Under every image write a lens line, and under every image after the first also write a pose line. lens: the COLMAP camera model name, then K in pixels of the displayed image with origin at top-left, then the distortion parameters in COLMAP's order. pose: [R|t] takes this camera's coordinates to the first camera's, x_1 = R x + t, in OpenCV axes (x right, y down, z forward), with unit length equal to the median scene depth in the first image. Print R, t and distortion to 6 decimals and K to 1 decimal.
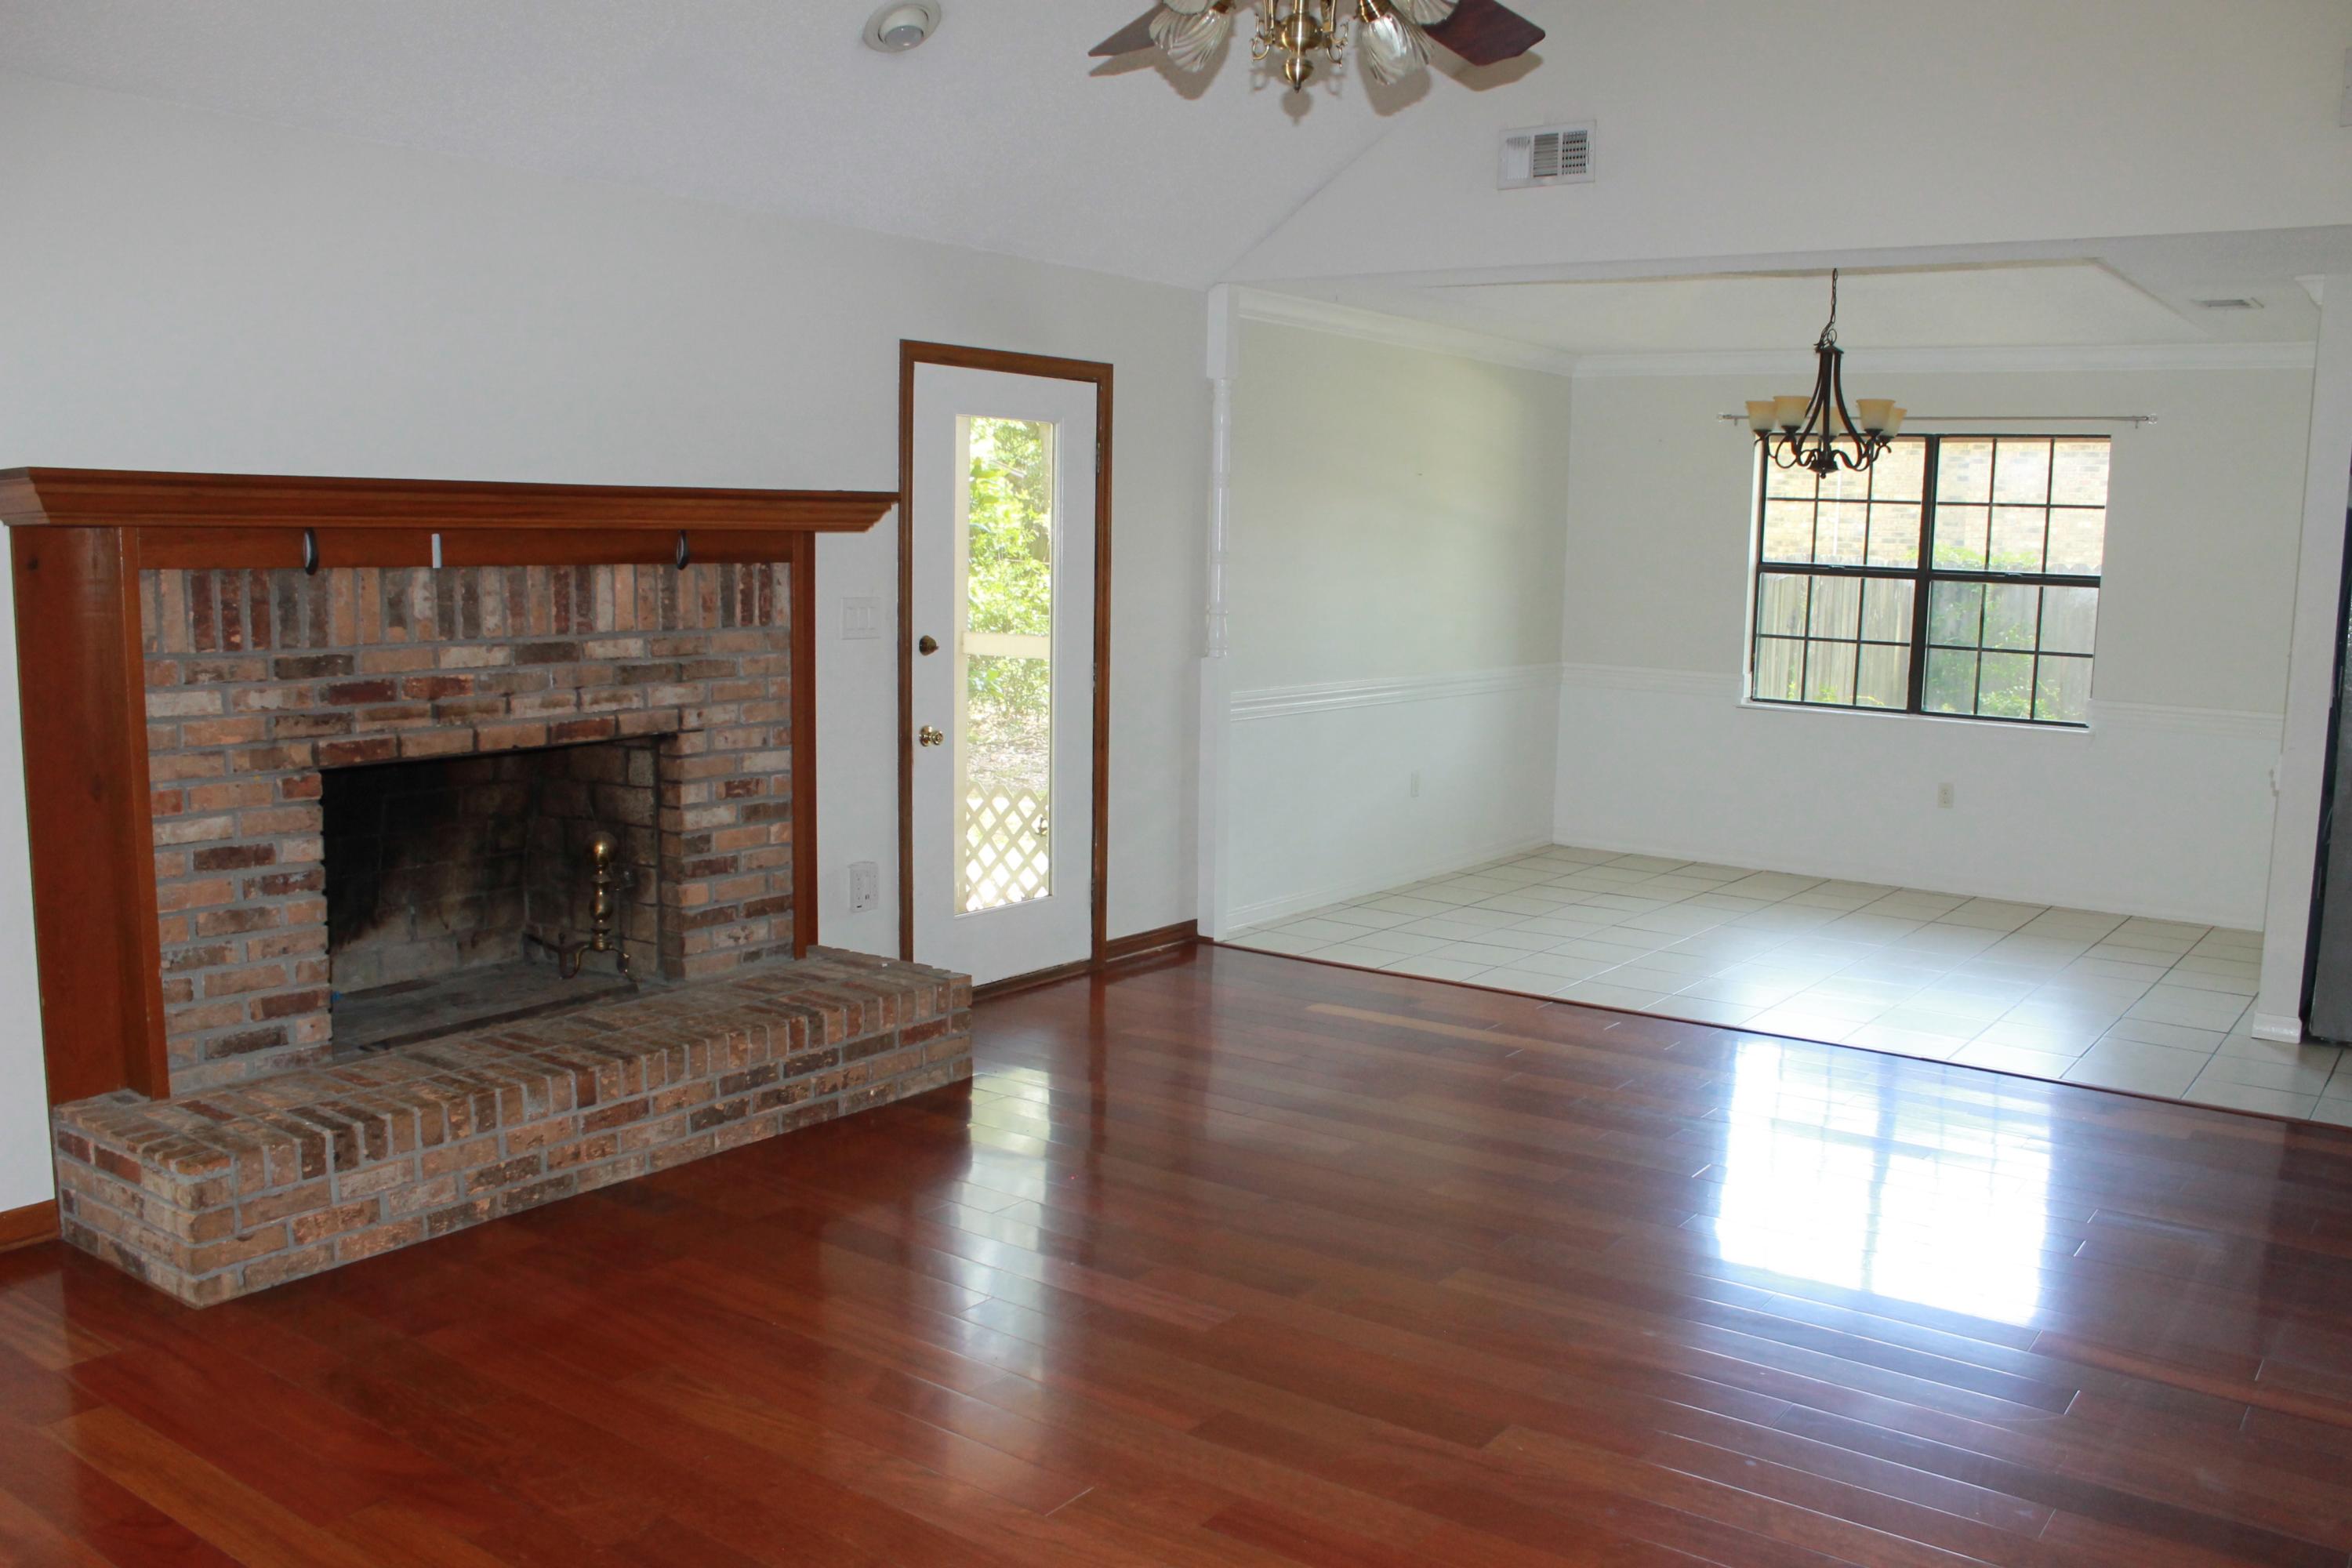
lens RADIAL K [[2003.6, 0, 1178.5], [0, 2003.6, 794.9], [0, 0, 1]] dist [-0.089752, 0.008939]
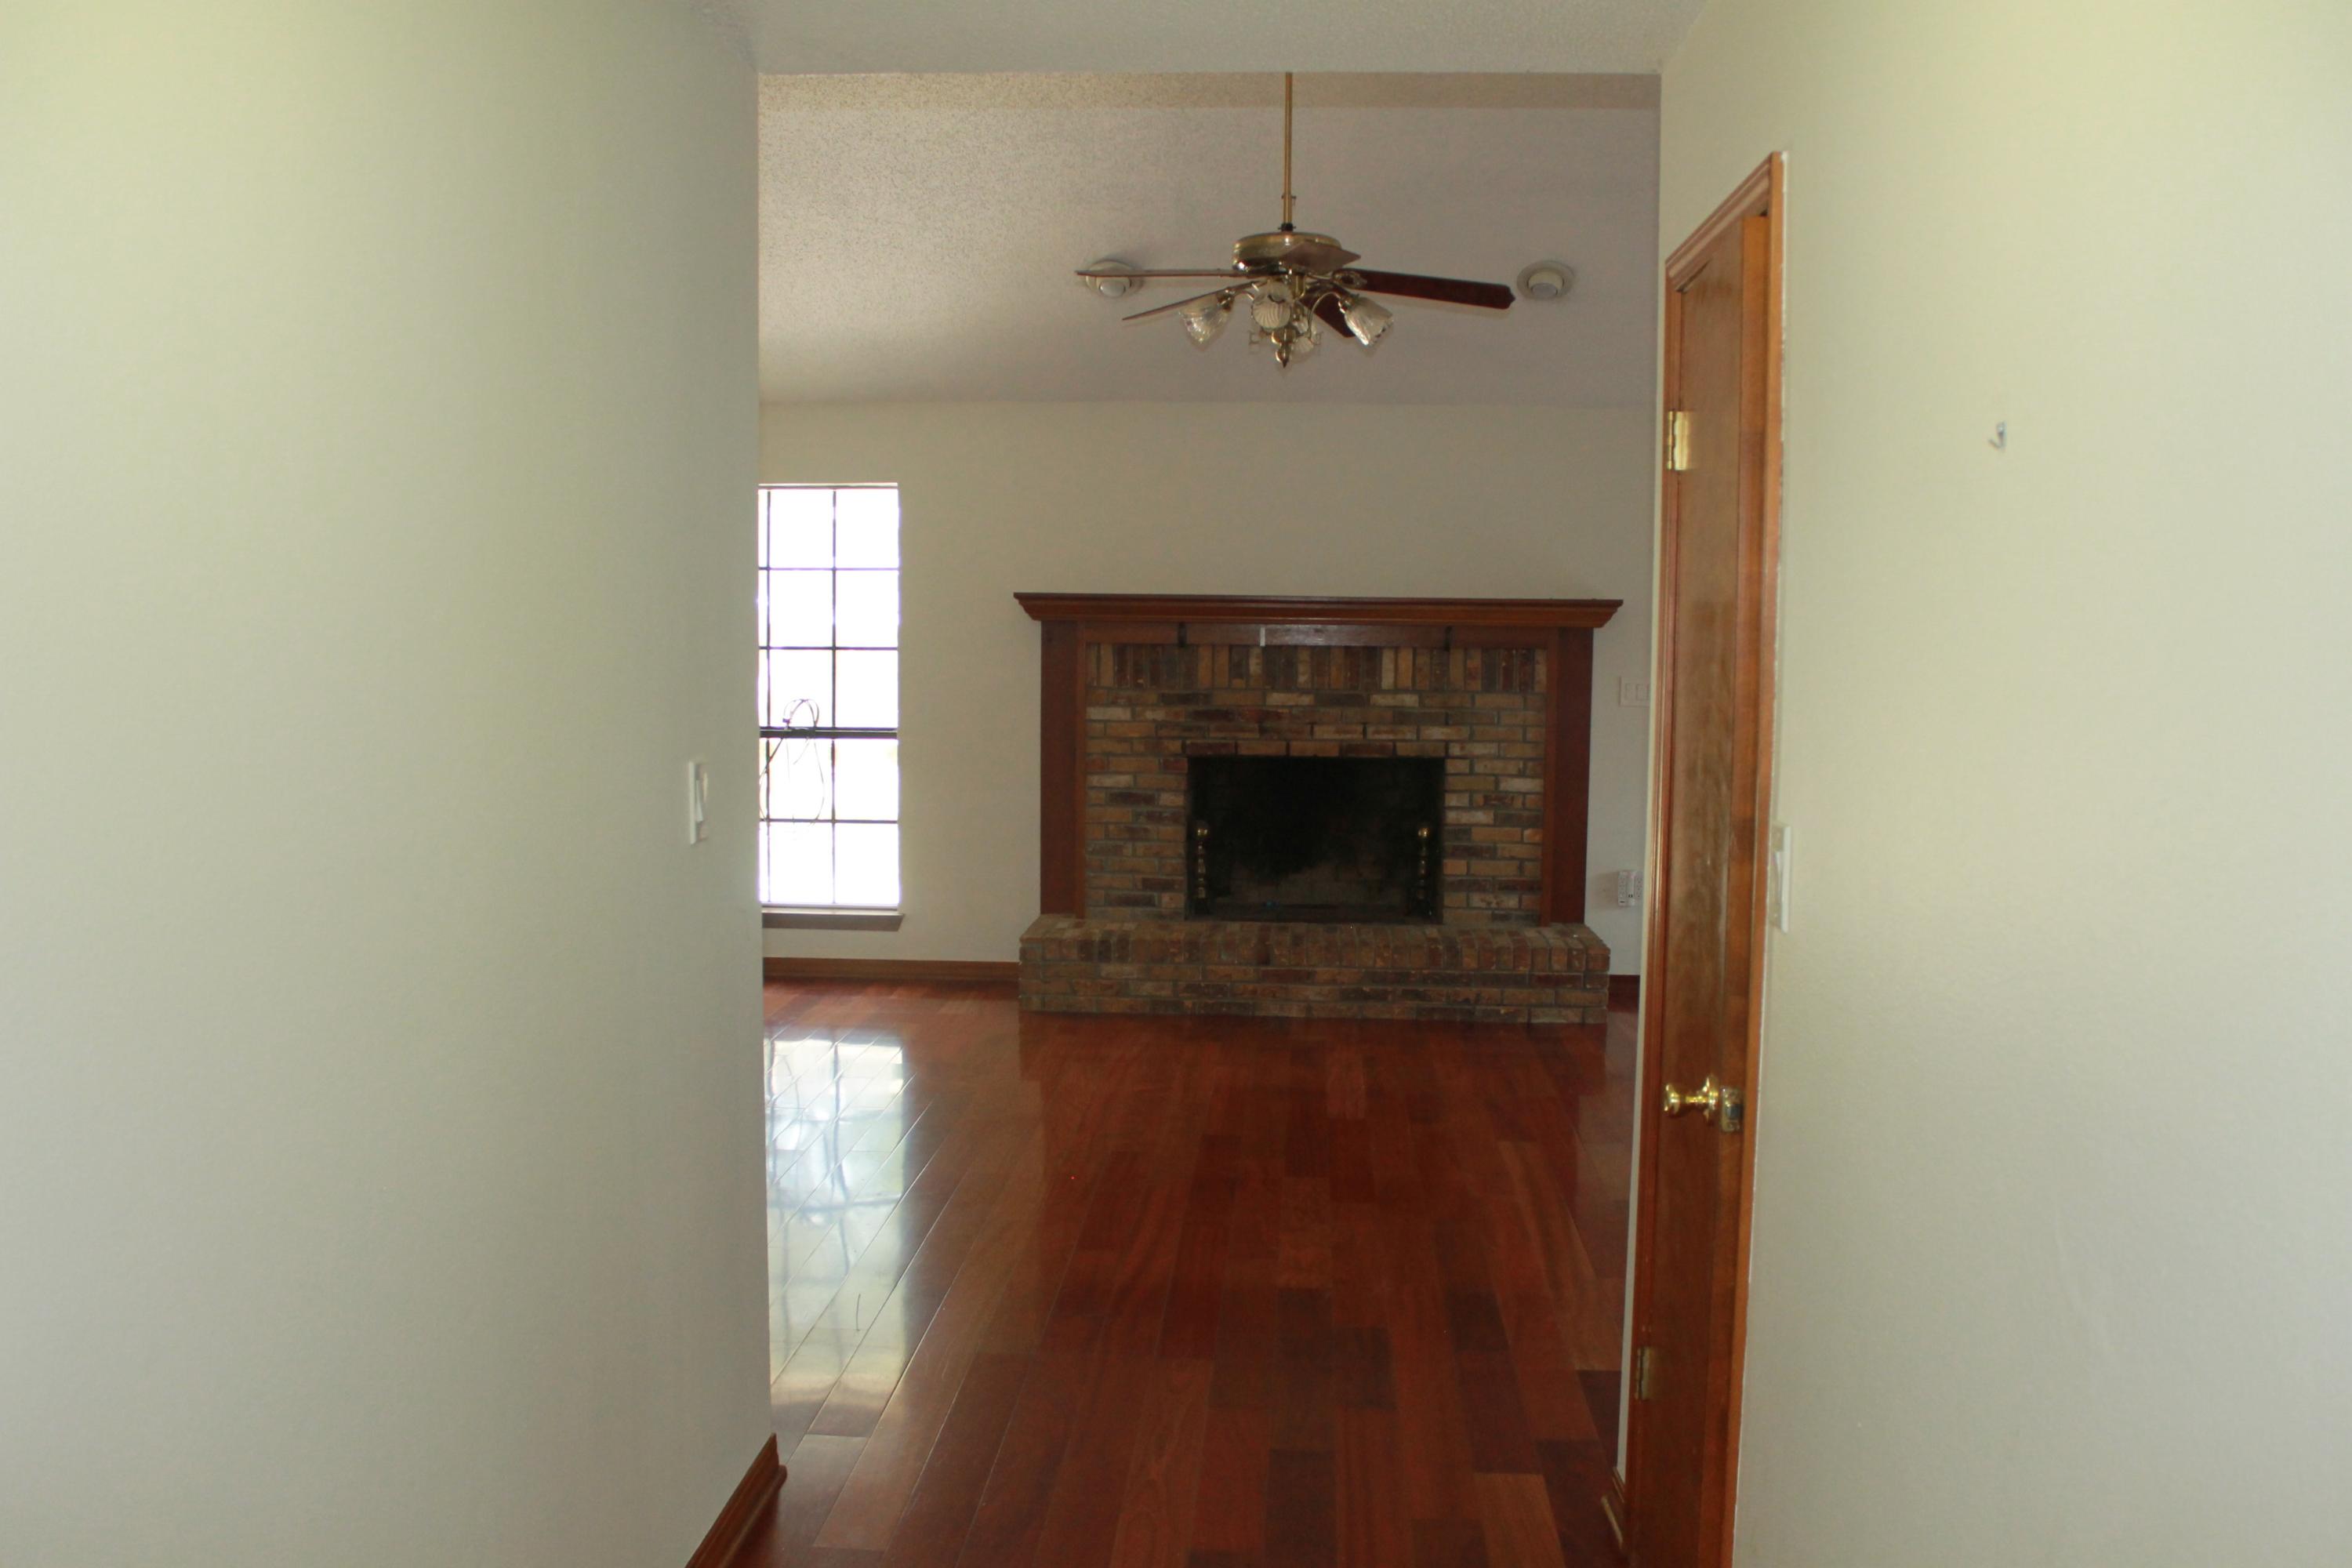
lens RADIAL K [[2003.6, 0, 1178.5], [0, 2003.6, 794.9], [0, 0, 1]] dist [-0.089752, 0.008939]
pose [[0.548790, 0.065040, -0.833426, 0.979600], [-0.111018, 0.993808, 0.004453, 0.013164], [0.828556, 0.090081, 0.552612, -0.008824]]
